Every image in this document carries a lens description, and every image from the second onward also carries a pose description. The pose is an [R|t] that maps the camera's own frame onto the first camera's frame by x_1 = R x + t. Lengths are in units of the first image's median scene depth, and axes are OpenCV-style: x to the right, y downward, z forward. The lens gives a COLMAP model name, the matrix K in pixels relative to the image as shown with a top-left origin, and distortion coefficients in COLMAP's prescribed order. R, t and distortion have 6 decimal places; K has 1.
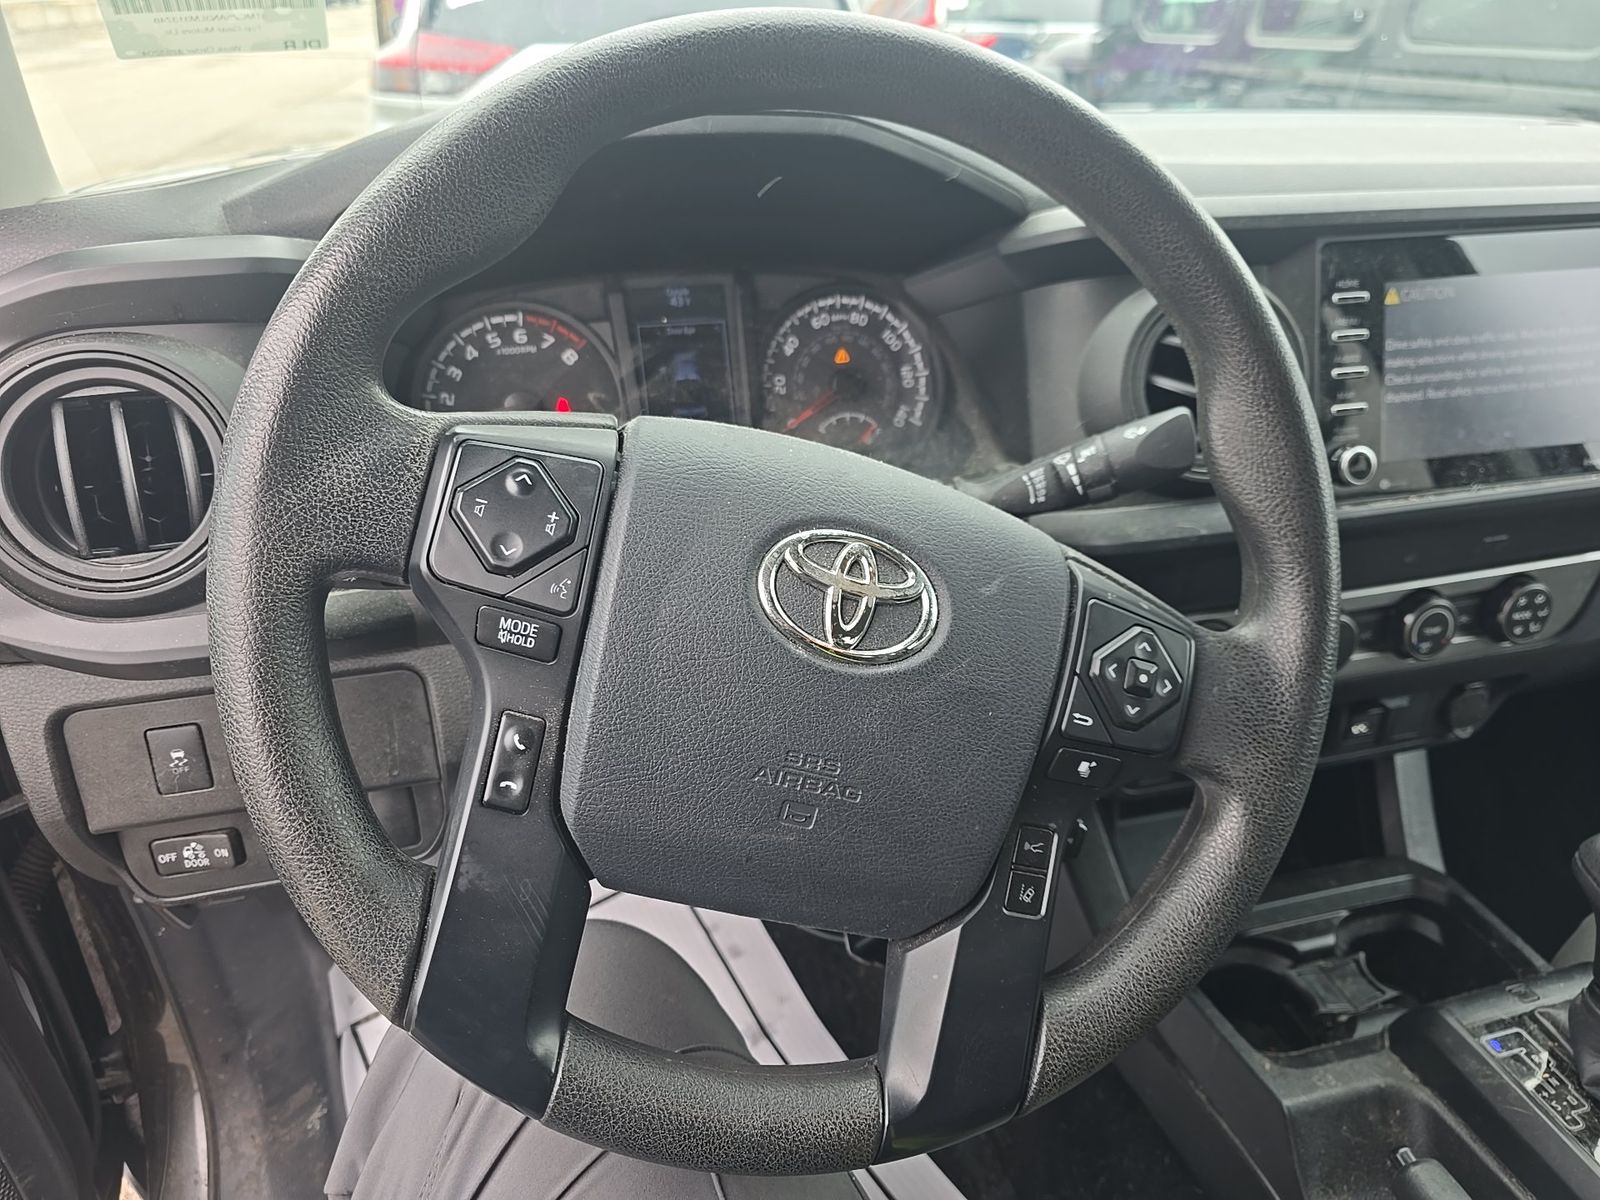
lens RADIAL K [[1067.3, 0, 805.3], [0, 1067.3, 609.5], [0, 0, 1]] dist [0.018557, -0.028248]
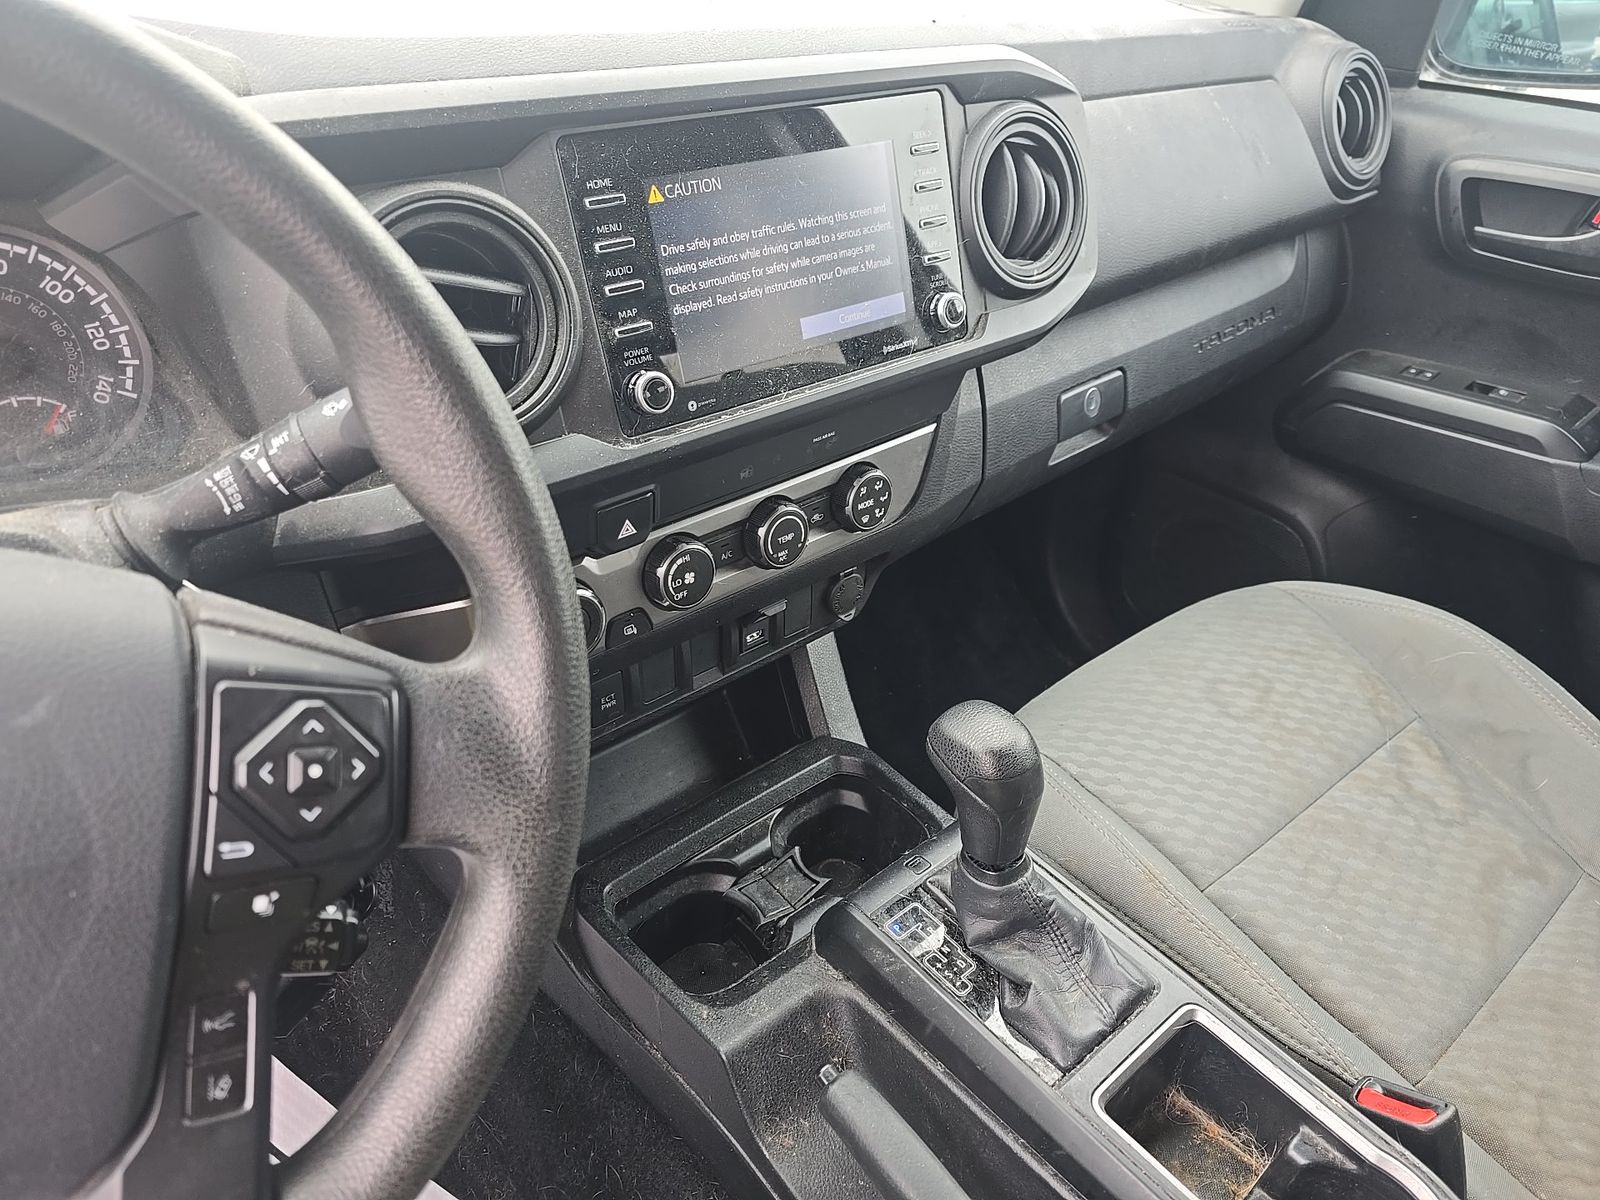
lens RADIAL K [[1035.4, 0, 800.0], [0, 1035.4, 600.0], [0, 0, 1]] dist [0.054794, -0.047046]
pose [[0.902336, -0.217140, 0.372343, 0.243719], [0.172748, 0.973609, 0.149143, -0.067921], [-0.394901, -0.070255, 0.916033, 0.125699]]
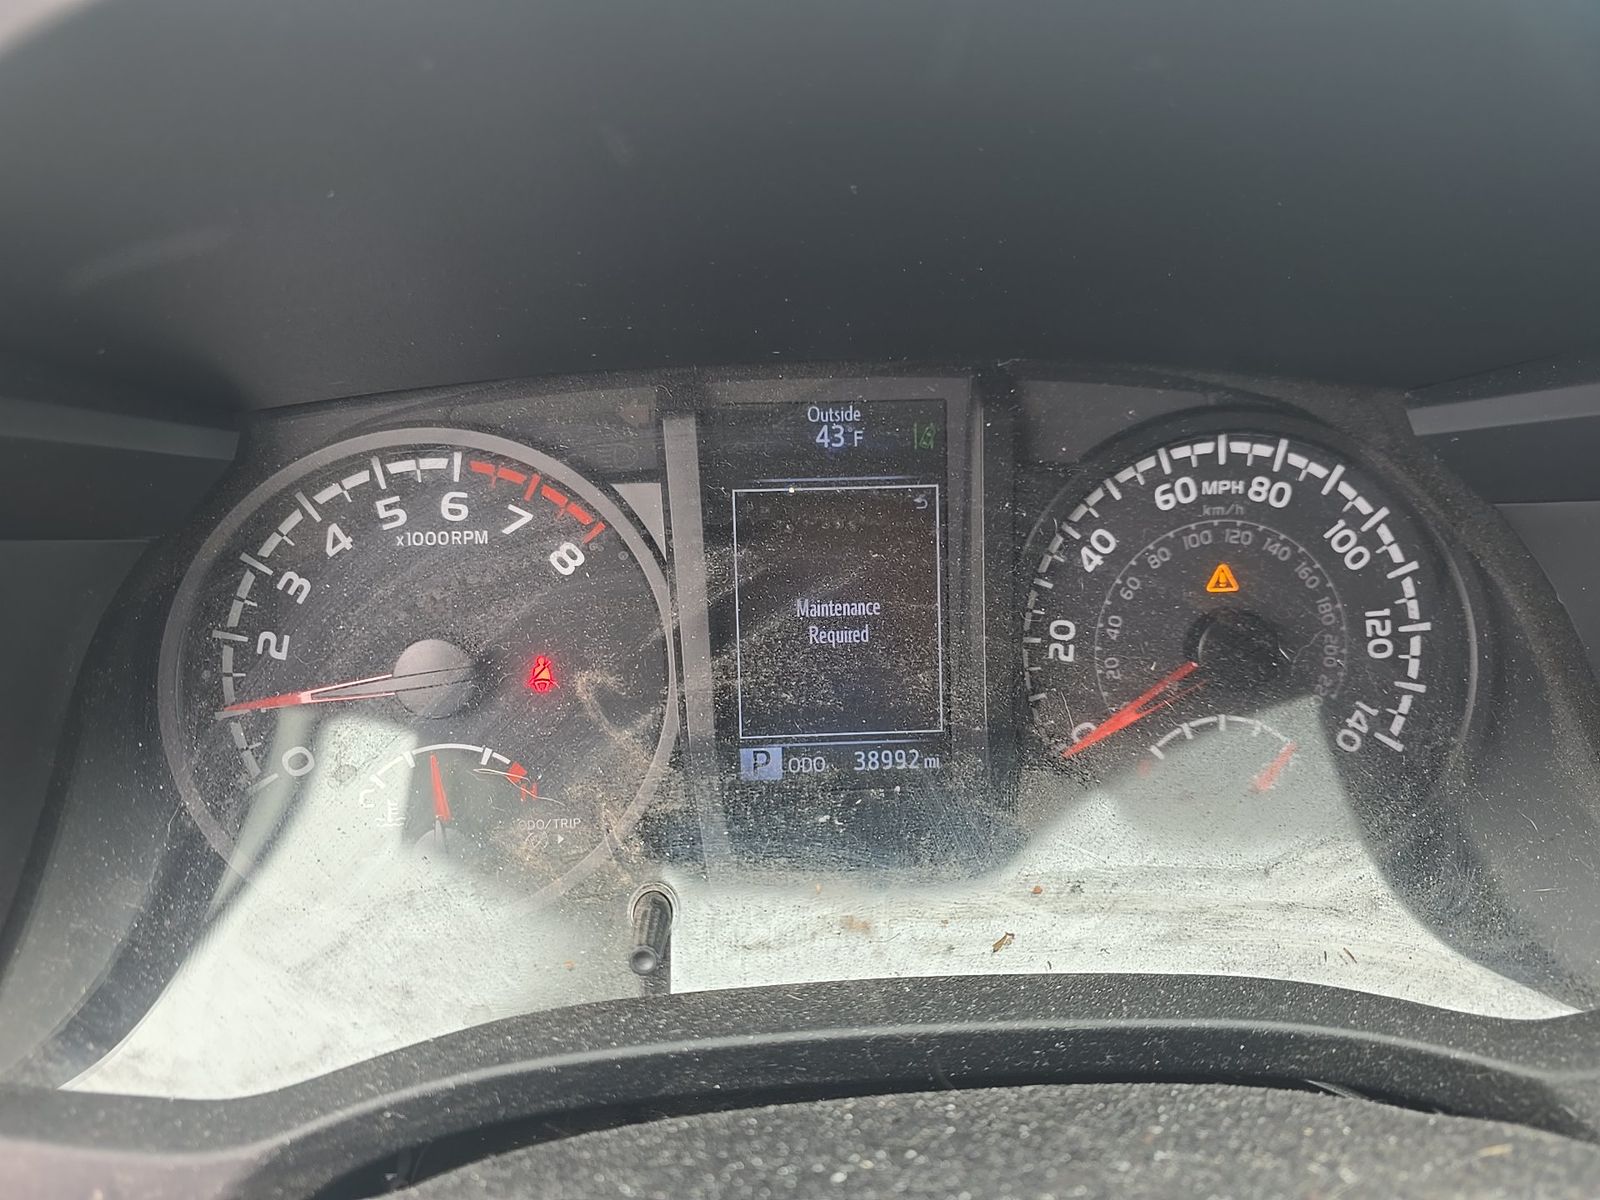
lens RADIAL K [[1067.3, 0, 805.3], [0, 1067.3, 609.5], [0, 0, 1]] dist [0.018557, -0.028248]
pose [[0.979003, 0.077038, -0.188729, -0.046614], [-0.088952, 0.994490, -0.055481, -0.200041], [0.183415, 0.071104, 0.980461, 0.602227]]
